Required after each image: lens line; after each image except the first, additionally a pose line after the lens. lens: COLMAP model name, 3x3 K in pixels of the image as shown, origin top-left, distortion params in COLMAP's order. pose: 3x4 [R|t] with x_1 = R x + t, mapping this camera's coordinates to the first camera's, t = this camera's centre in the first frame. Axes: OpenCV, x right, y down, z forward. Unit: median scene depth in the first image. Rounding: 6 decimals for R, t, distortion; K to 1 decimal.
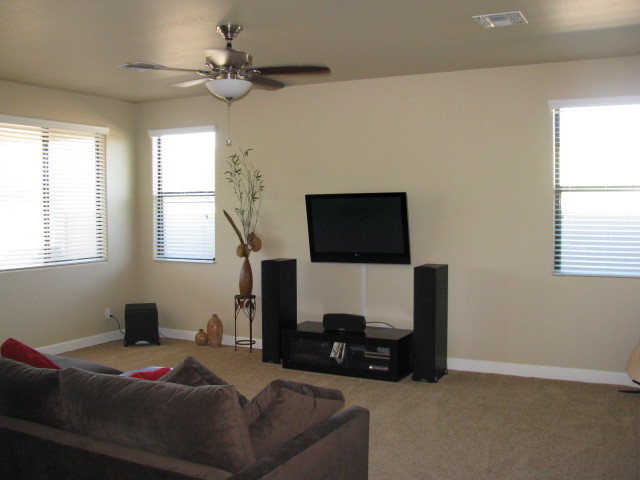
lens RADIAL K [[663.9, 0, 320.0], [0, 663.9, 240.0], [0, 0, 1]] dist [-0.324784, 0.630302]
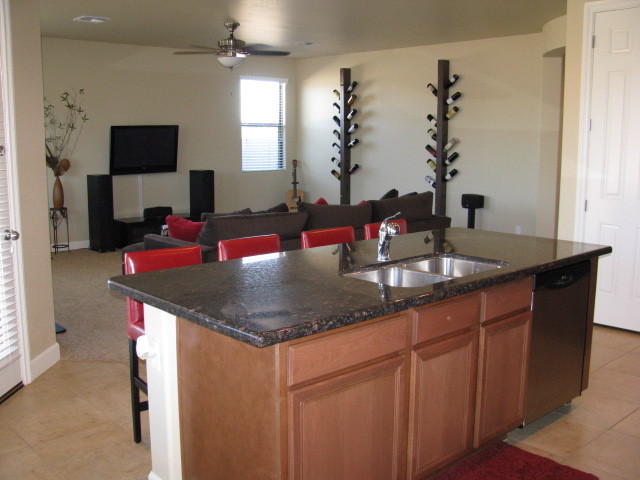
lens RADIAL K [[663.9, 0, 320.0], [0, 663.9, 240.0], [0, 0, 1]] dist [-0.324784, 0.630302]
pose [[0.332819, -0.136152, 0.933110, -1.200169], [0.036359, 0.990639, 0.131578, 0.005957], [-0.942289, -0.009865, 0.334654, 0.169052]]
